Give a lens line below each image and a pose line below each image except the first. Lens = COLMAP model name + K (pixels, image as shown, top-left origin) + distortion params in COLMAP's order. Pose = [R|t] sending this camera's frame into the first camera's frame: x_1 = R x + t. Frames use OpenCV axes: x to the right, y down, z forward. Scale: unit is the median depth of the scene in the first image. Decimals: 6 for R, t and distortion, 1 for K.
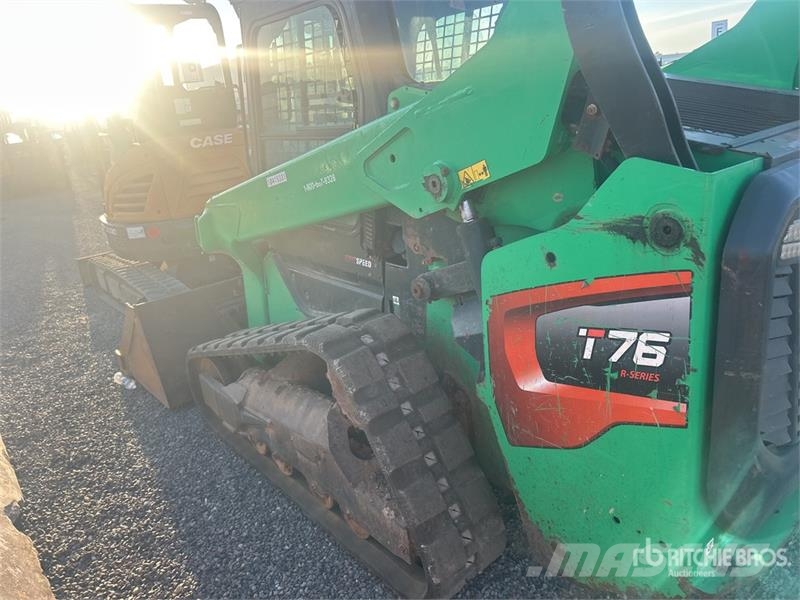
lens RADIAL K [[596.6, 0, 401.9], [0, 596.6, 296.1], [0, 0, 1]] dist [0.076268, -0.115132]
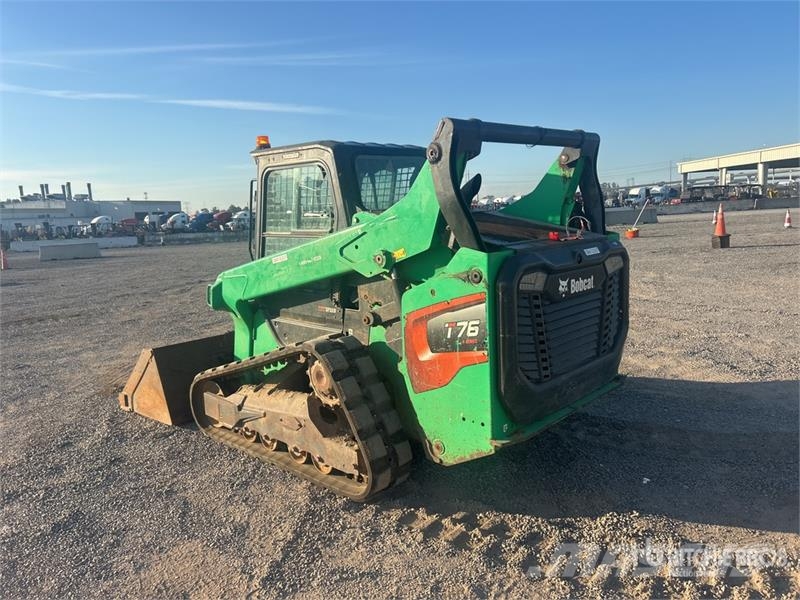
lens RADIAL K [[610.2, 0, 400.0], [0, 610.2, 300.0], [0, 0, 1]] dist [0.064619, -0.083788]
pose [[0.990762, 0.038808, 0.129939, -0.141105], [-0.014878, 0.983501, -0.180290, 0.326280], [-0.134792, 0.176691, 0.974993, -1.020272]]
